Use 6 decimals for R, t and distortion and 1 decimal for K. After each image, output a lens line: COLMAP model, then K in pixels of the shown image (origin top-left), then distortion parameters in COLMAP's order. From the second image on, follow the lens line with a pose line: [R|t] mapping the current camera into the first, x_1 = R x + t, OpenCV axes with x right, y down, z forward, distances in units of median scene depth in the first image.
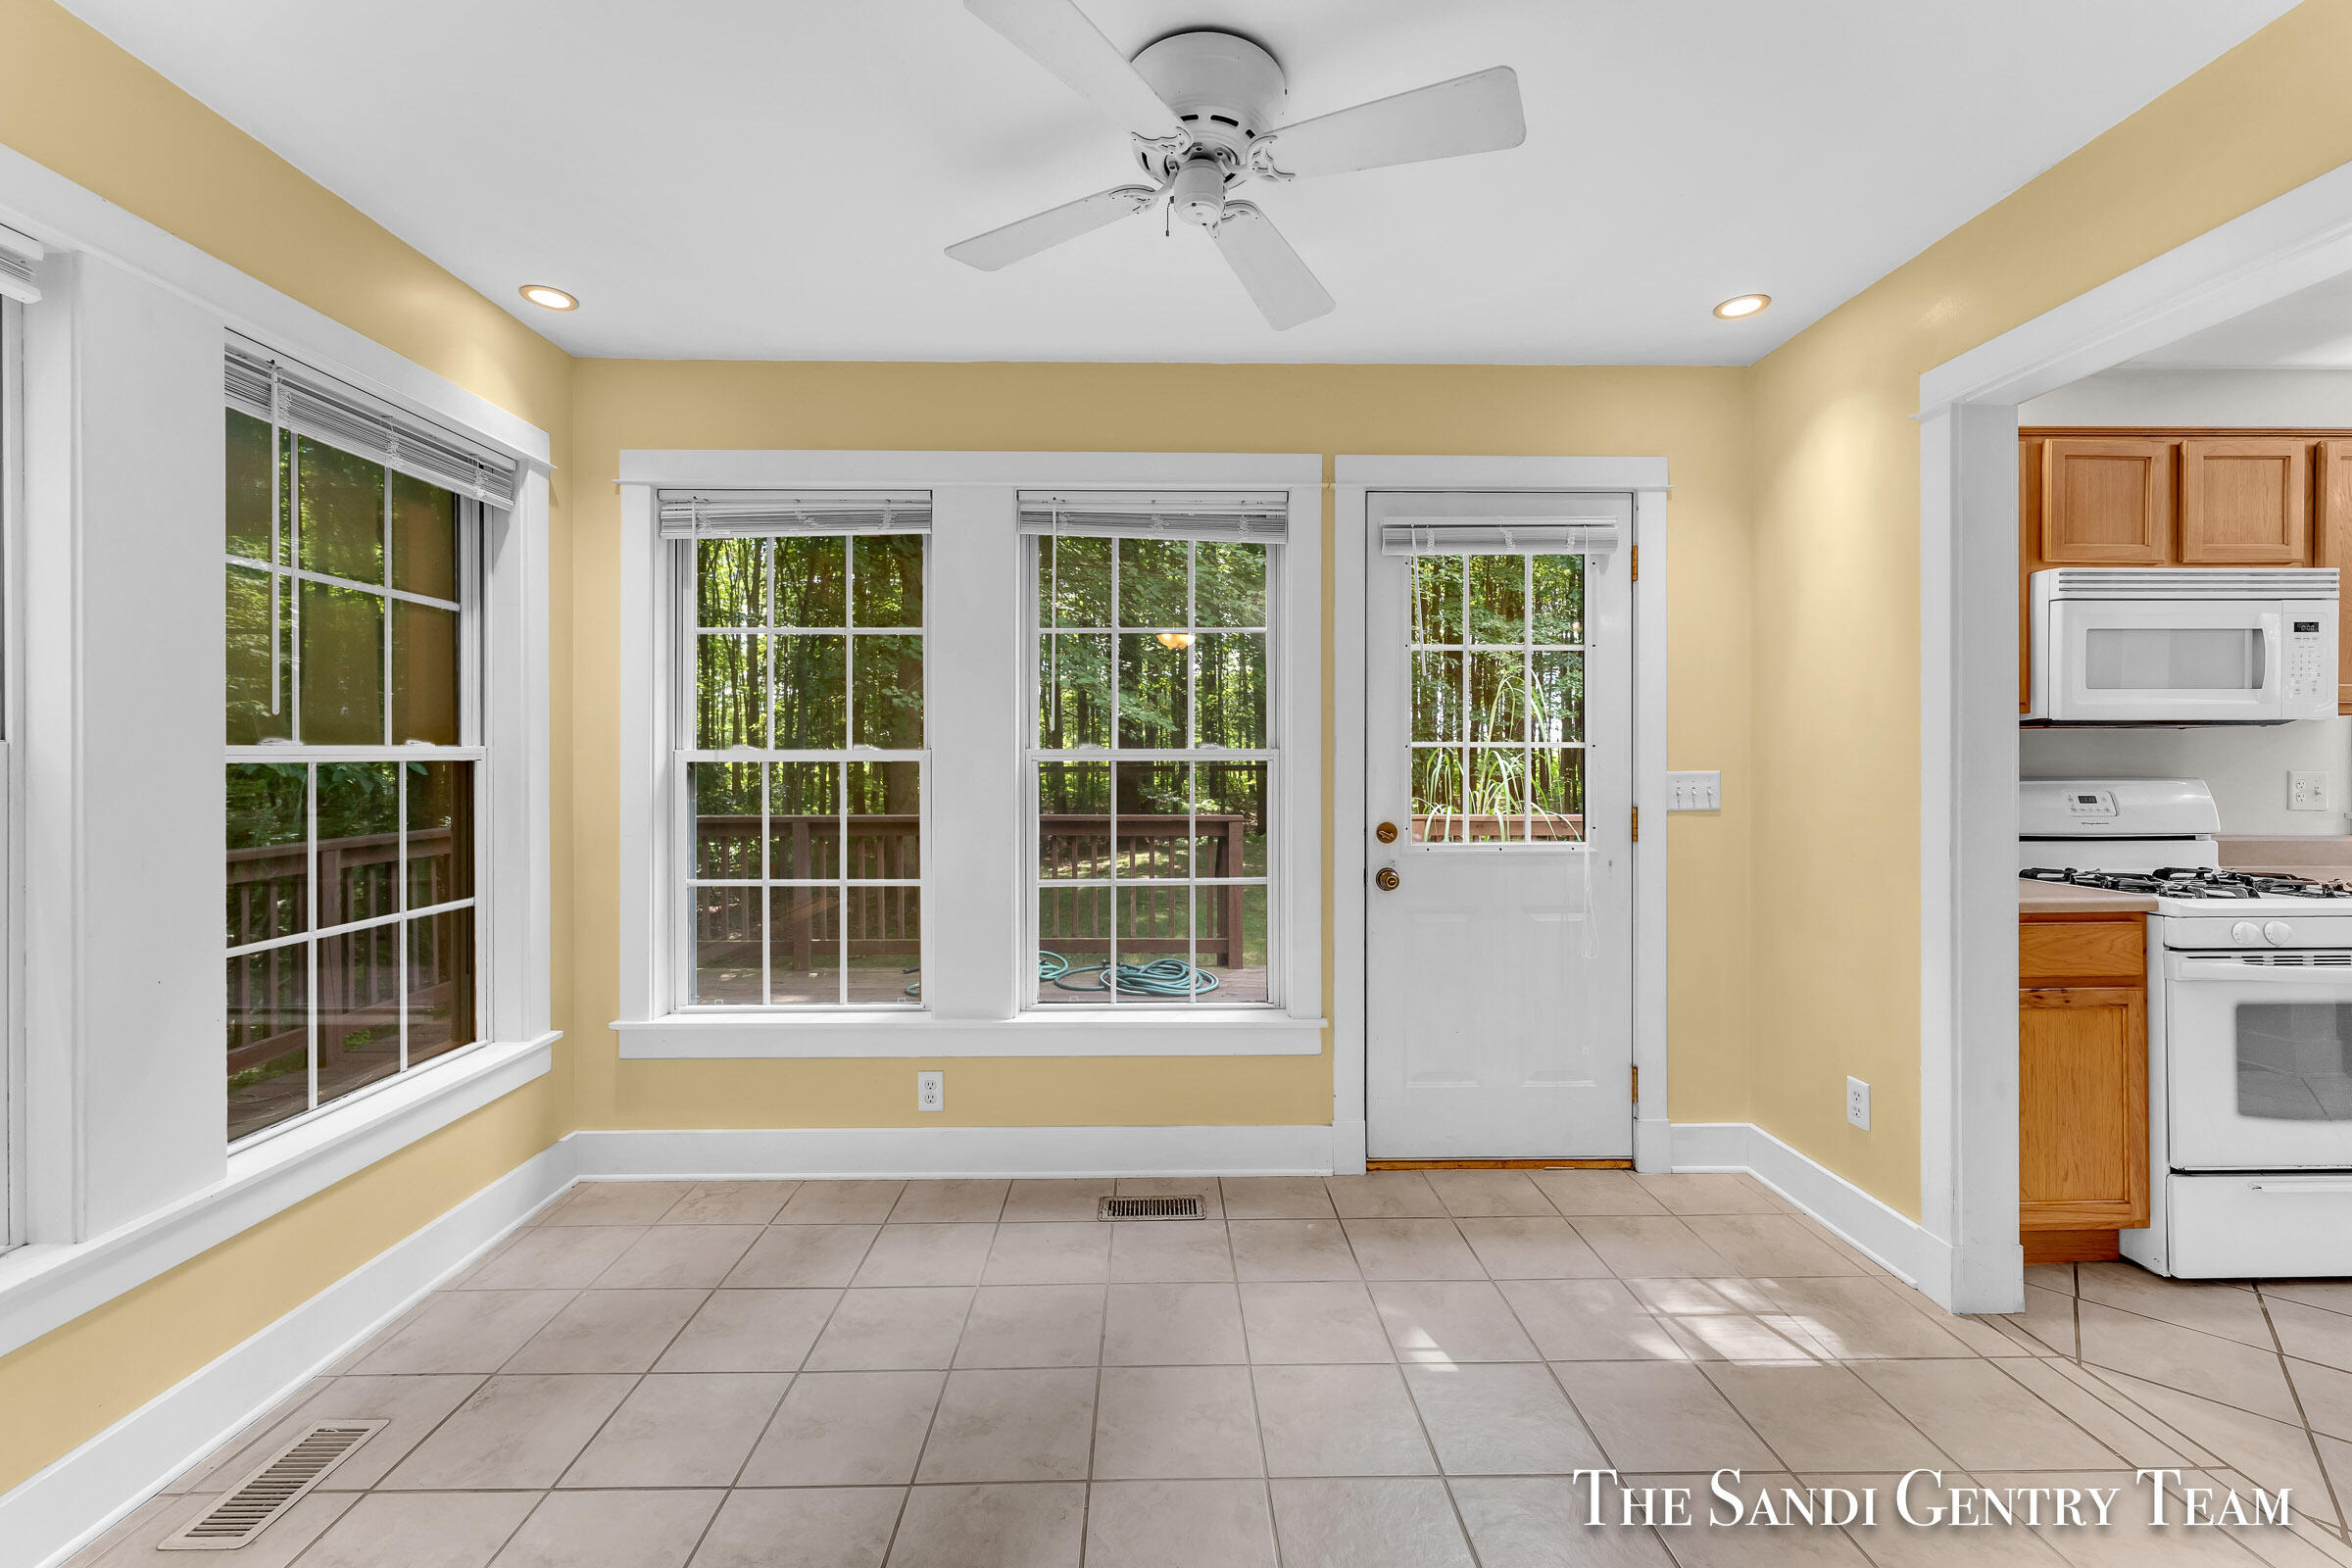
lens RADIAL K [[943.4, 0, 1162.8], [0, 943.4, 760.0], [0, 0, 1]] dist [-0.001884, 0.000549]
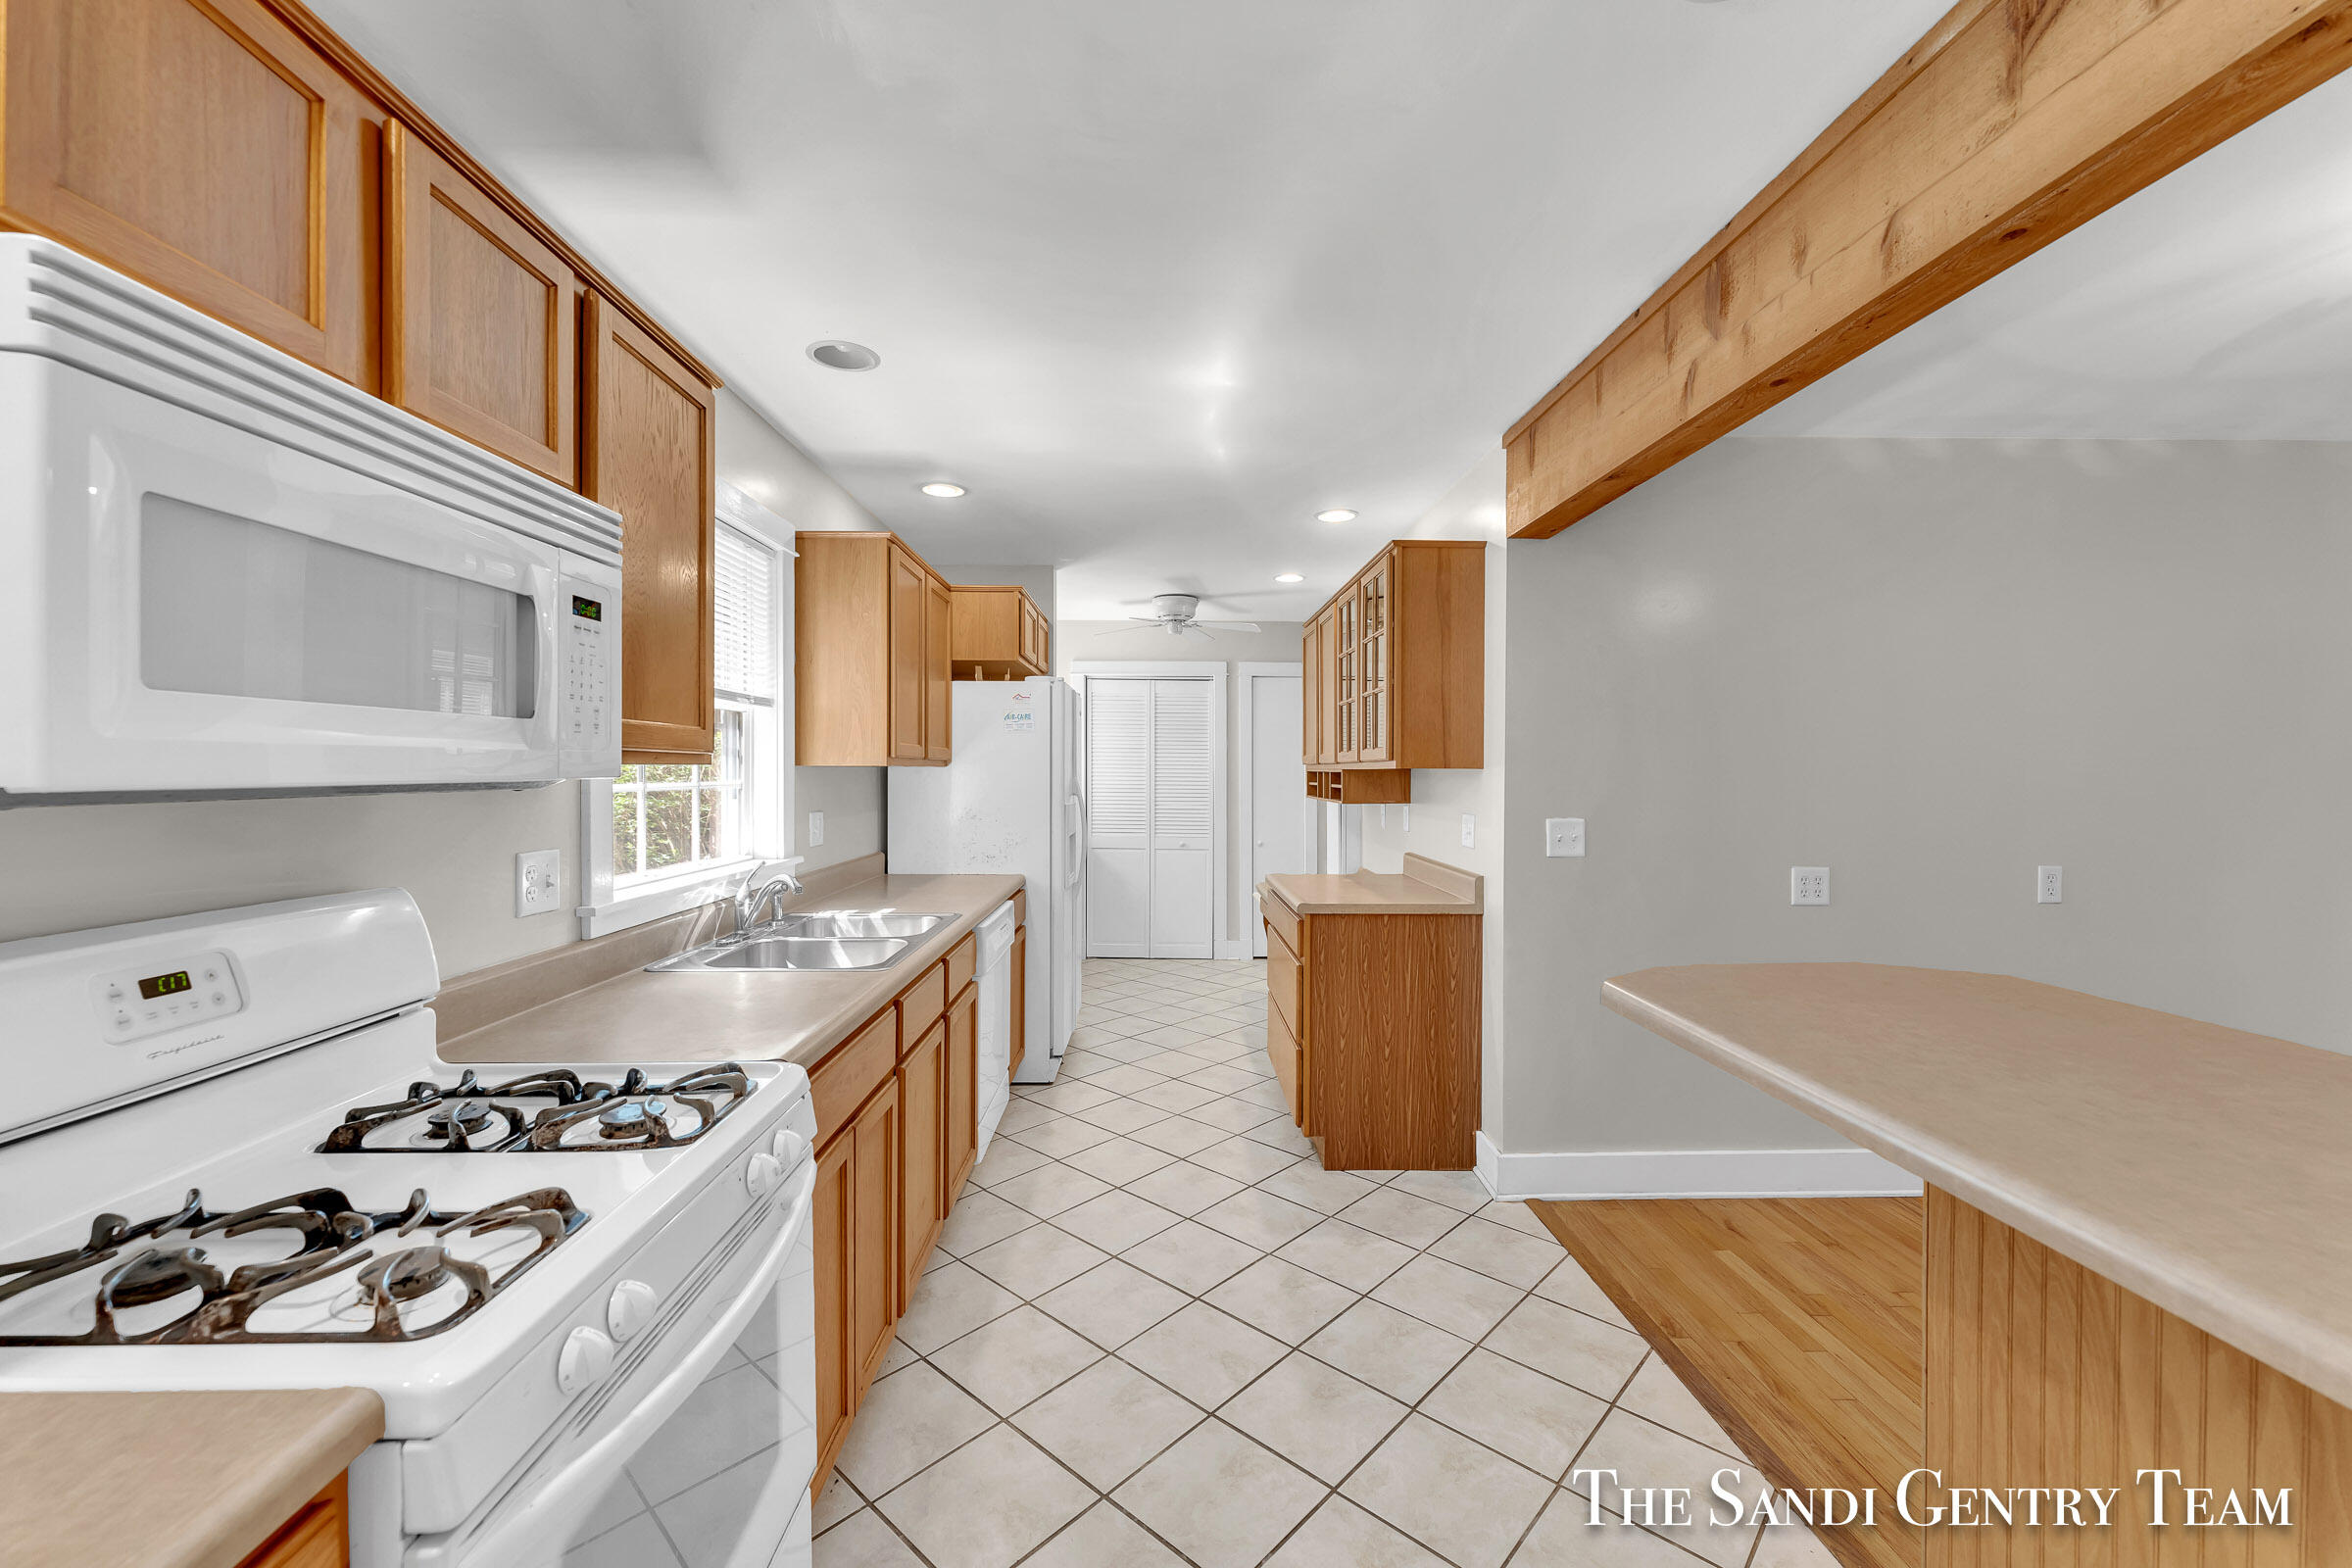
lens RADIAL K [[943.4, 0, 1171.6], [0, 943.4, 776.8], [0, 0, 1]] dist [-0.001884, 0.000549]
pose [[-0.002687, -0.007595, 0.999968, 0.655424], [0.000422, 0.999971, 0.007596, -0.047695], [-0.999996, 0.000442, -0.002684, 0.648951]]
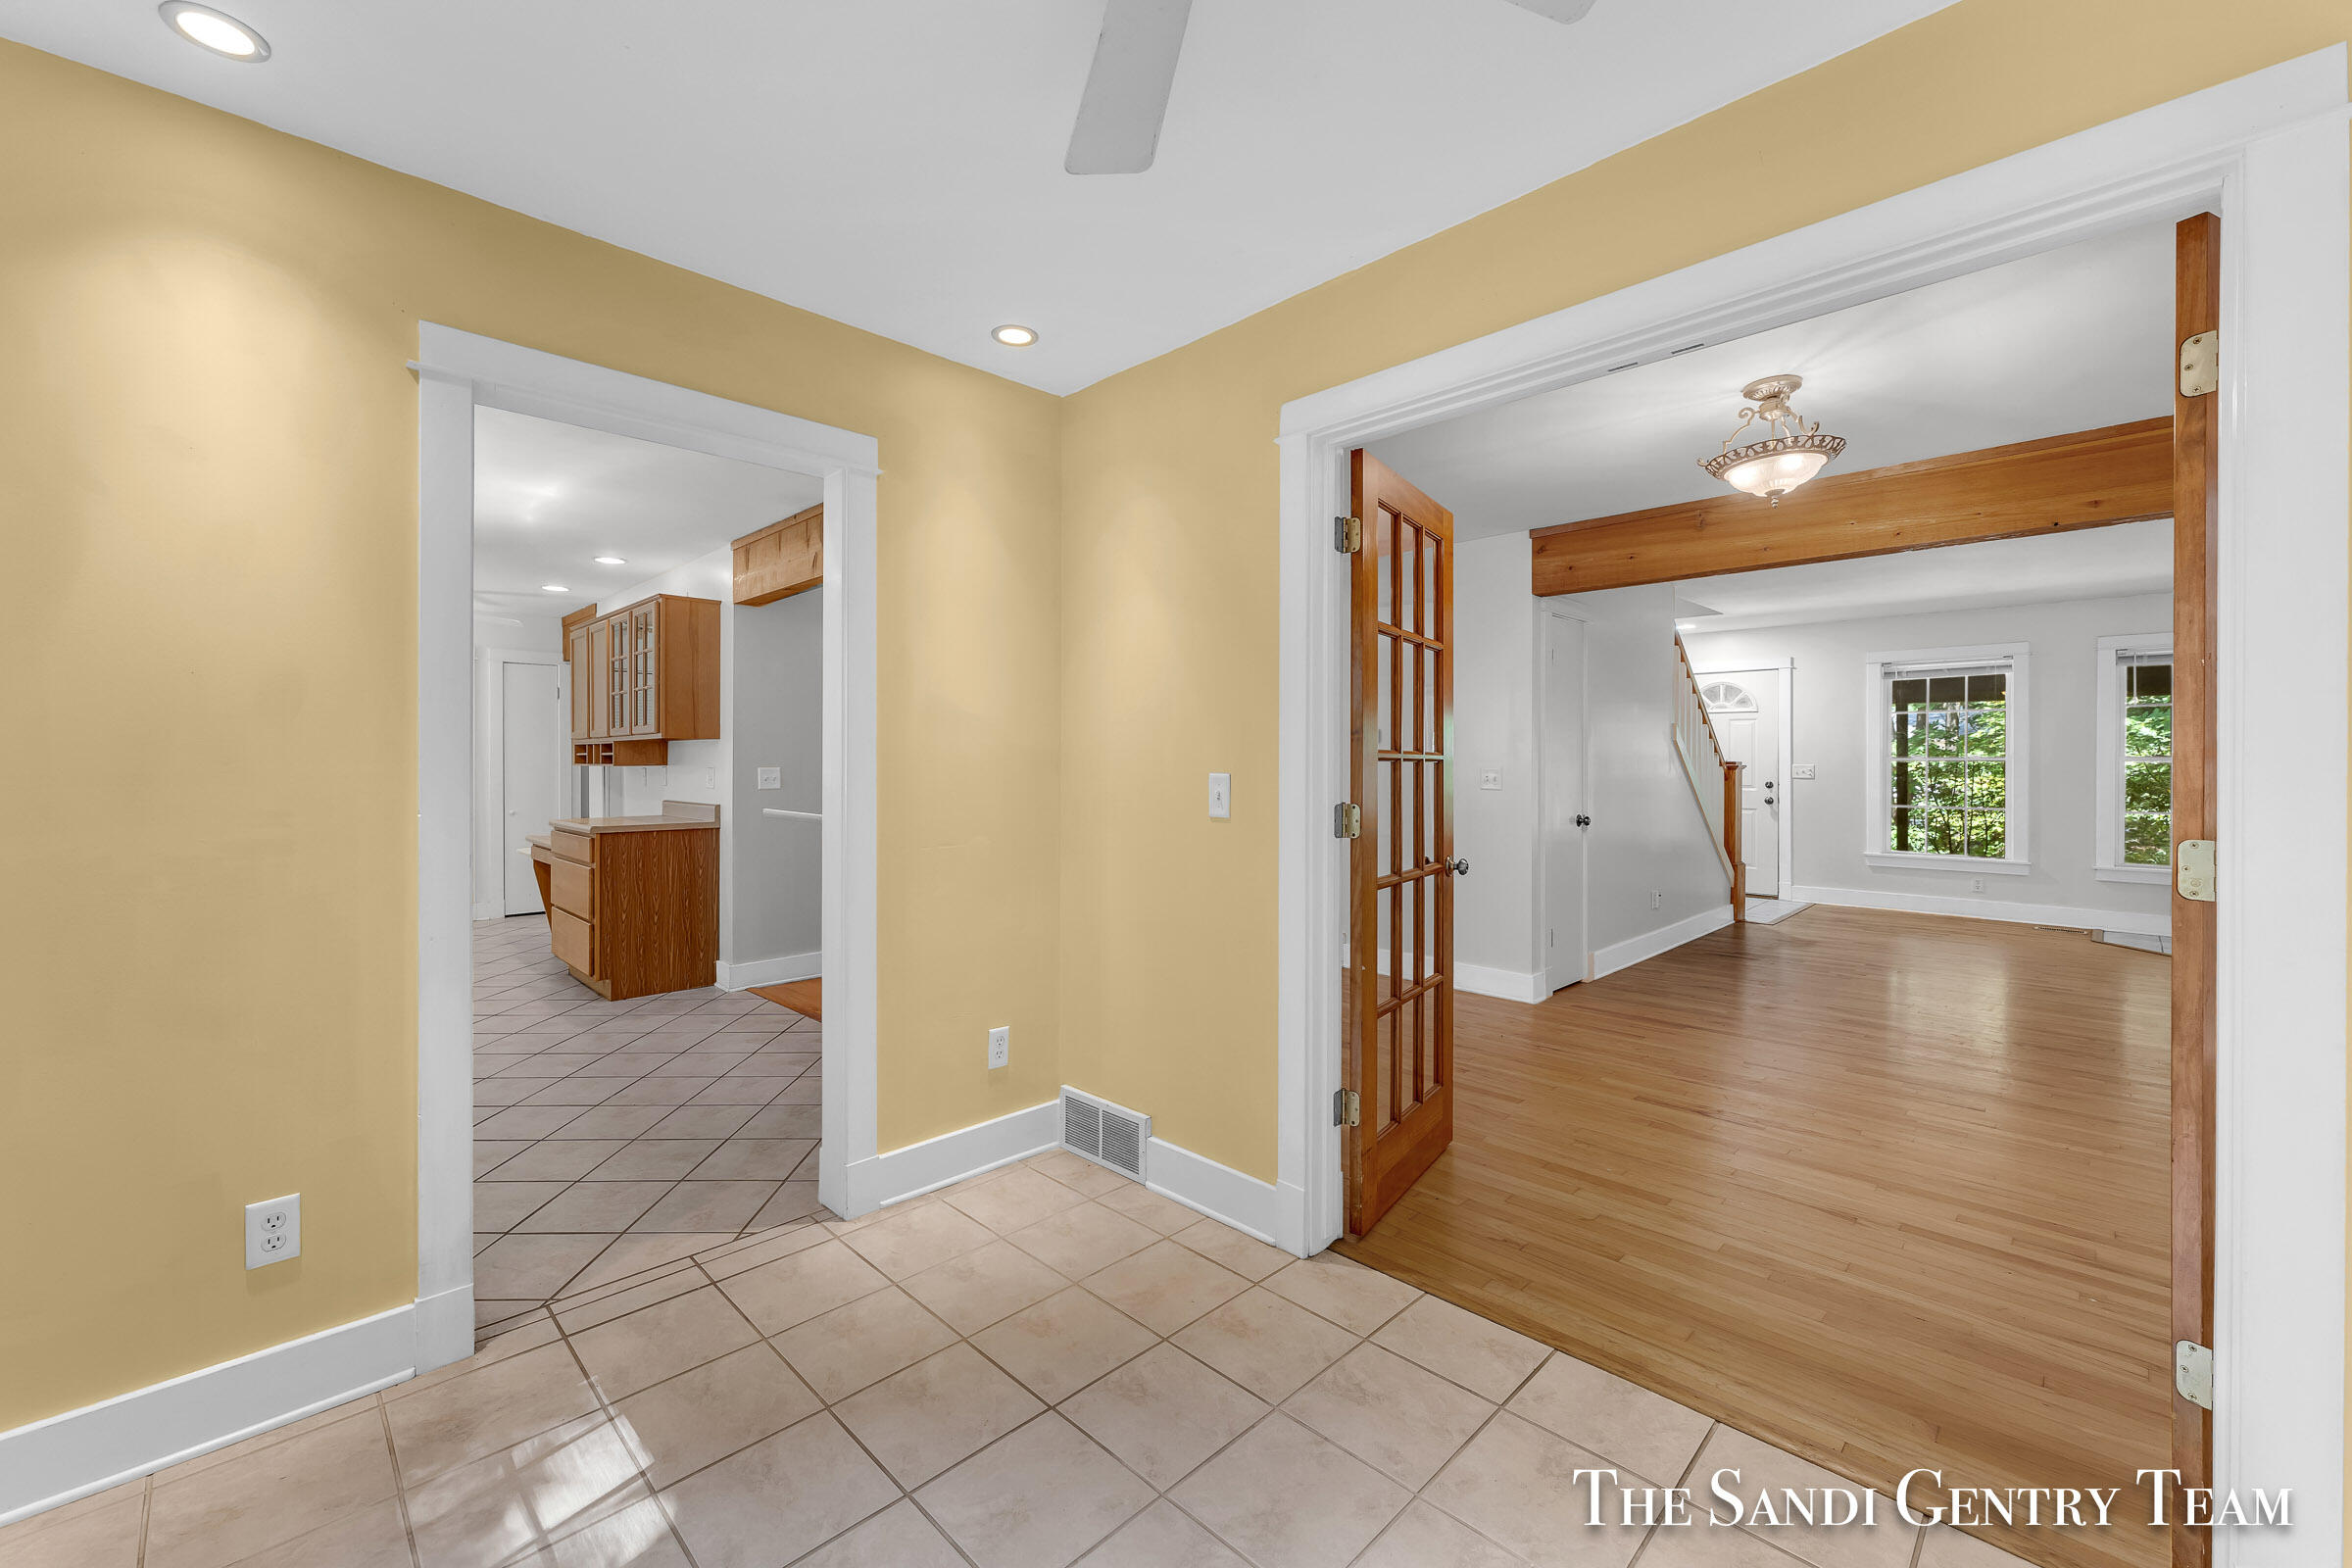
lens RADIAL K [[943.4, 0, 1175.5], [0, 943.4, 763.3], [0, 0, 1]] dist [-0.001884, 0.000549]
pose [[-0.693539, -0.001921, 0.720417, -0.261770], [0.001640, 0.999990, 0.004245, -0.002604], [-0.720417, 0.004126, -0.693529, 0.941273]]
